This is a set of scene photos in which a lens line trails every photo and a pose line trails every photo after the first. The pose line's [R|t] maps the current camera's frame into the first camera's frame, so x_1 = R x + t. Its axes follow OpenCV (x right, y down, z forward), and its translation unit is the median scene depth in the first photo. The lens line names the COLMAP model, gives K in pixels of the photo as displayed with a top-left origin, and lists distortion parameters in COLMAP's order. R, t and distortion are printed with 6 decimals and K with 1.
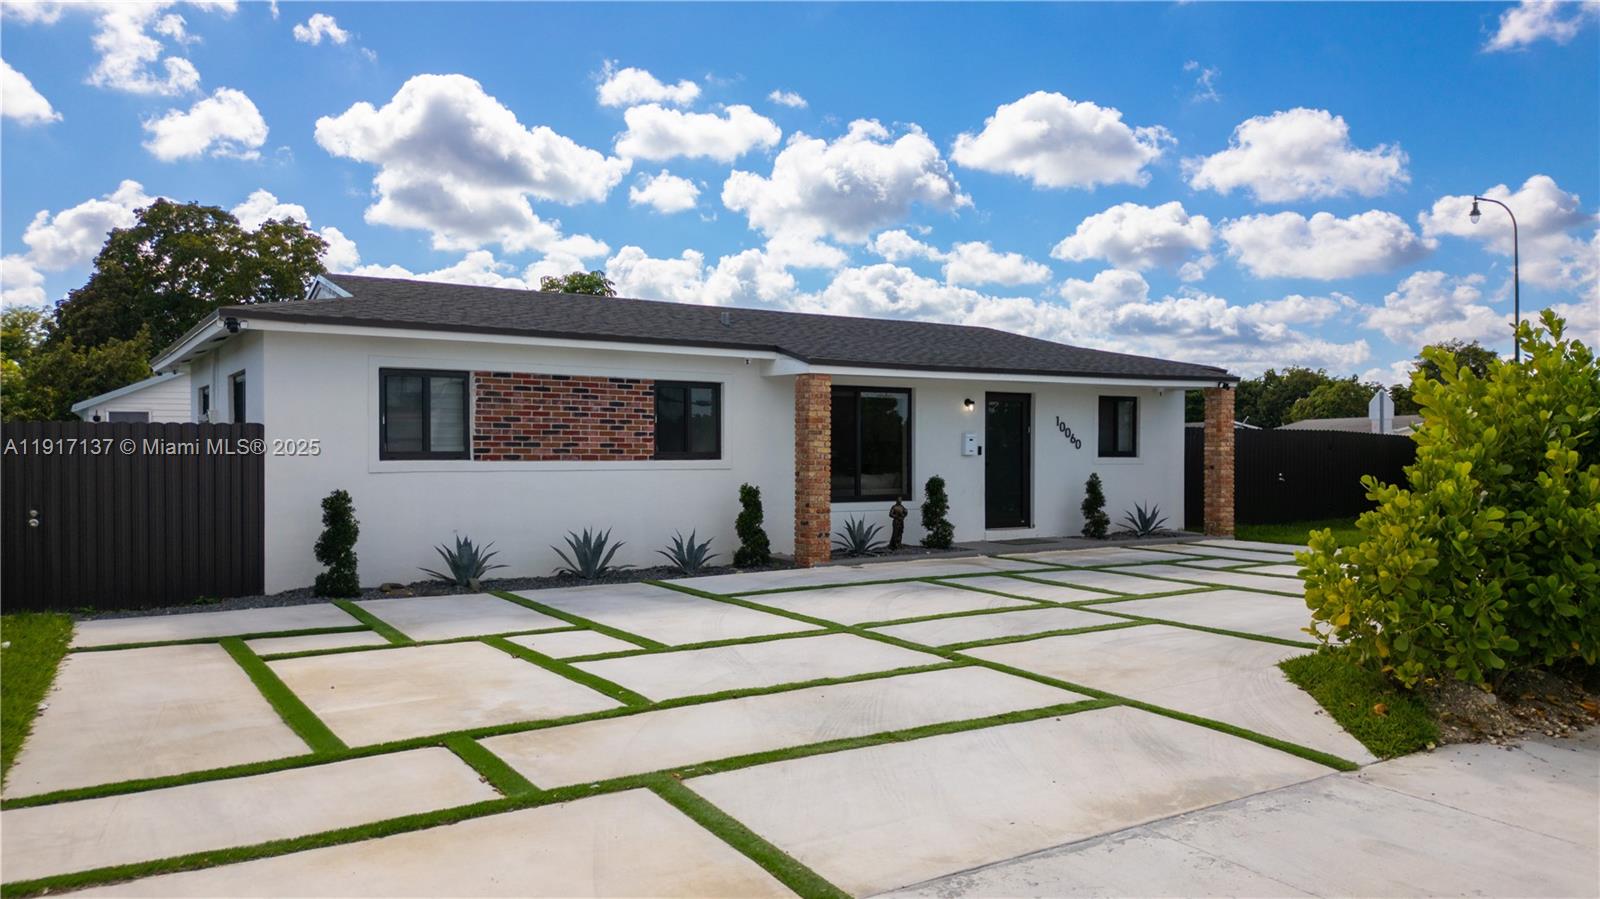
lens RADIAL K [[1074.7, 0, 800.0], [0, 1074.7, 449.5], [0, 0, 1]] dist [0.026775, -0.000565]
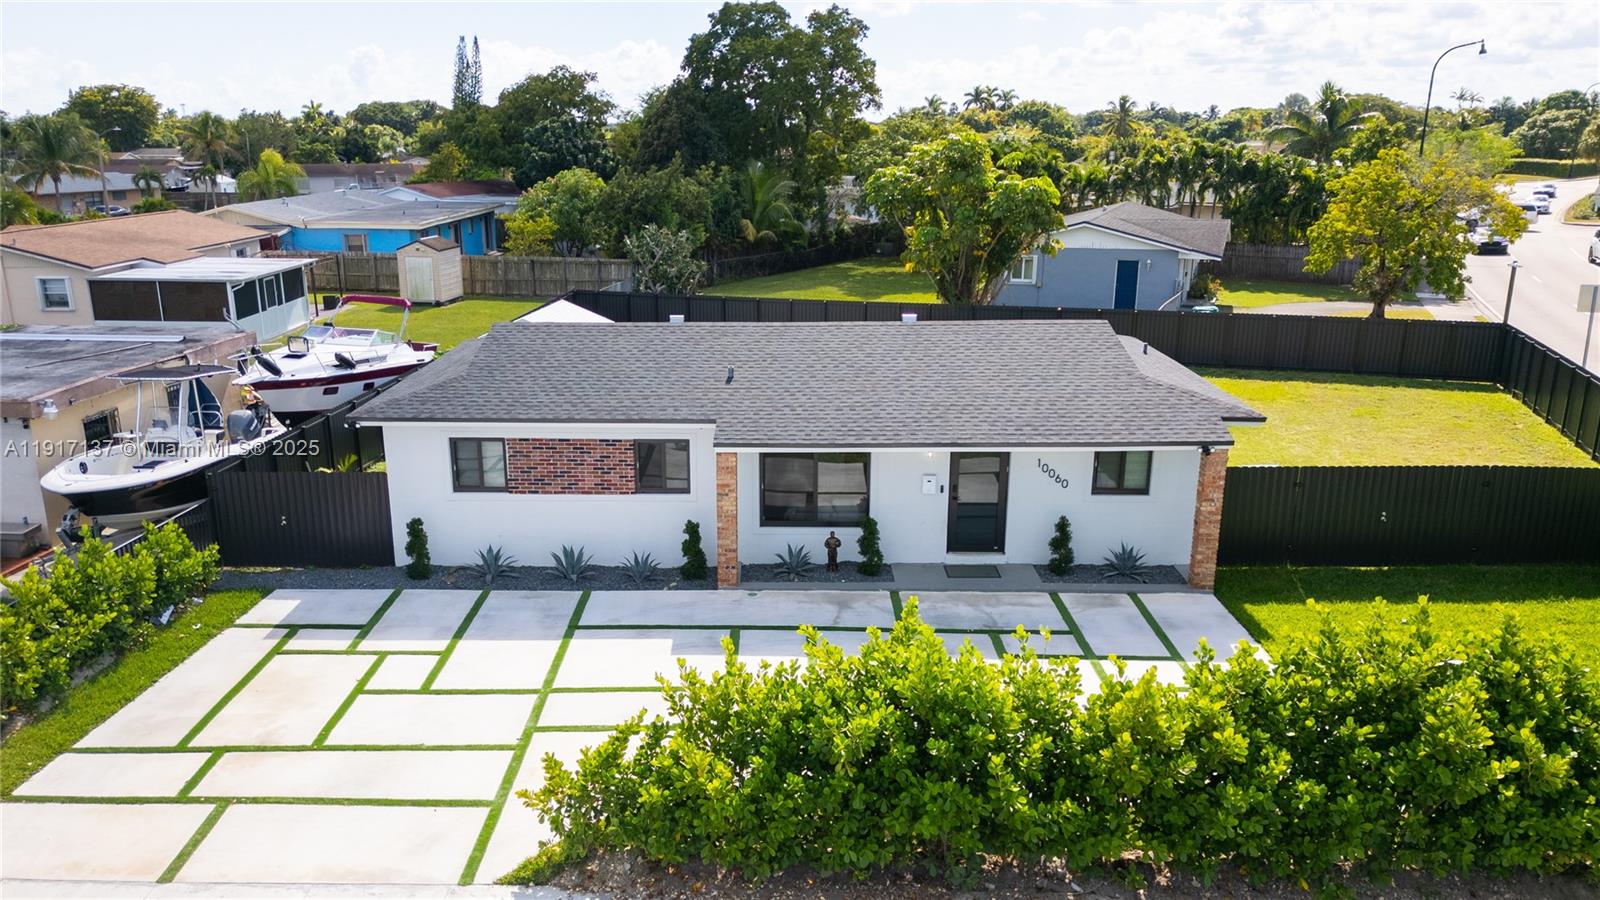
lens RADIAL K [[1174.5, 0, 800.0], [0, 1174.5, 450.0], [0, 0, 1]] dist [0.082066, 0.000689]
pose [[0.831452, 0.140416, -0.537560, 0.869824], [-0.000946, 0.967893, 0.251361, -0.435972], [0.555596, -0.208486, 0.804889, -0.121610]]
